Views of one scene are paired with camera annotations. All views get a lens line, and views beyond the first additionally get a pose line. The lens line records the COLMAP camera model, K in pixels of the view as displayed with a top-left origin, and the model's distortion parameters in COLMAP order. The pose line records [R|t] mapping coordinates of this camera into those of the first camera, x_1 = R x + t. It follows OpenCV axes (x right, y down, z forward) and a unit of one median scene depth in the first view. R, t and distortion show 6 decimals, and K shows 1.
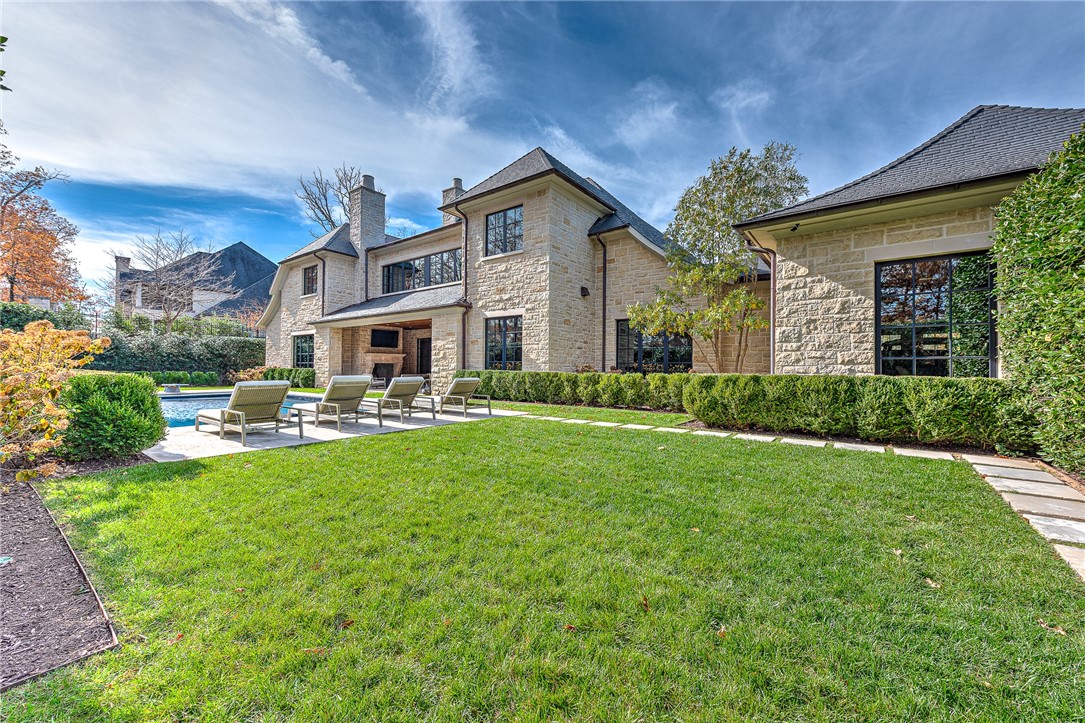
lens RADIAL K [[433.8, 0, 545.8], [0, 433.8, 364.0], [0, 0, 1]] dist [0.014475, -0.004127]
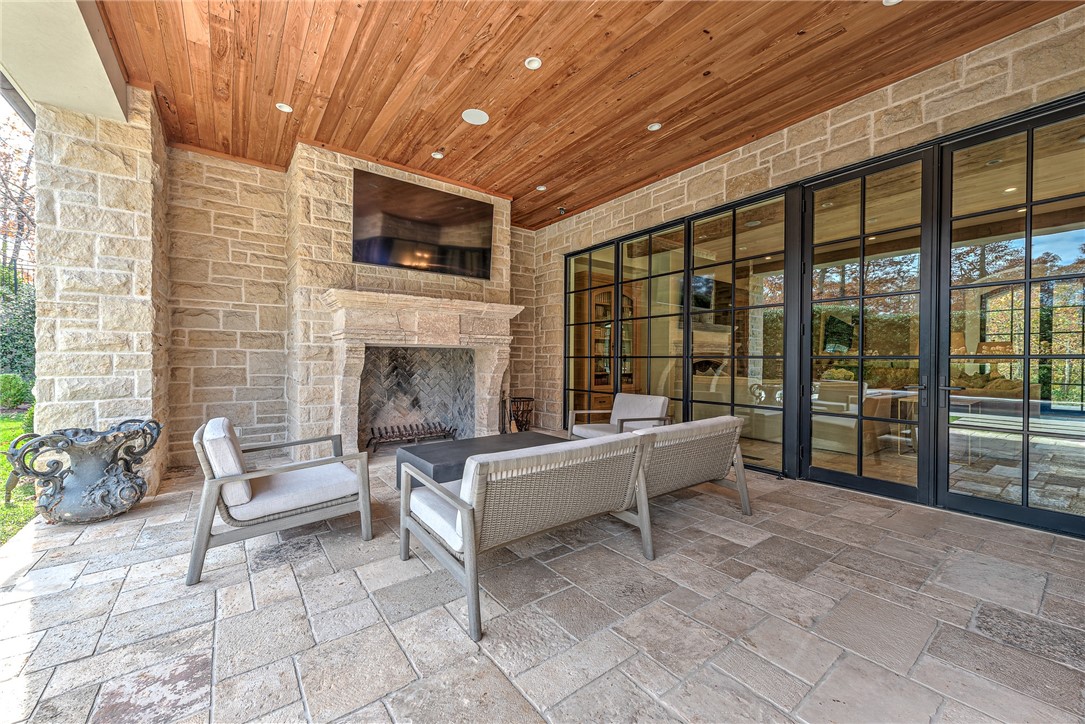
lens RADIAL K [[421.5, 0, 542.5], [0, 421.5, 362.0], [0, 0, 1]] dist [0.012992, -0.004682]
pose [[0.962759, -0.001030, -0.270360, -0.270404], [0.005539, 0.999858, 0.015915, 0.002524], [0.270306, -0.016820, 0.962628, 0.843791]]
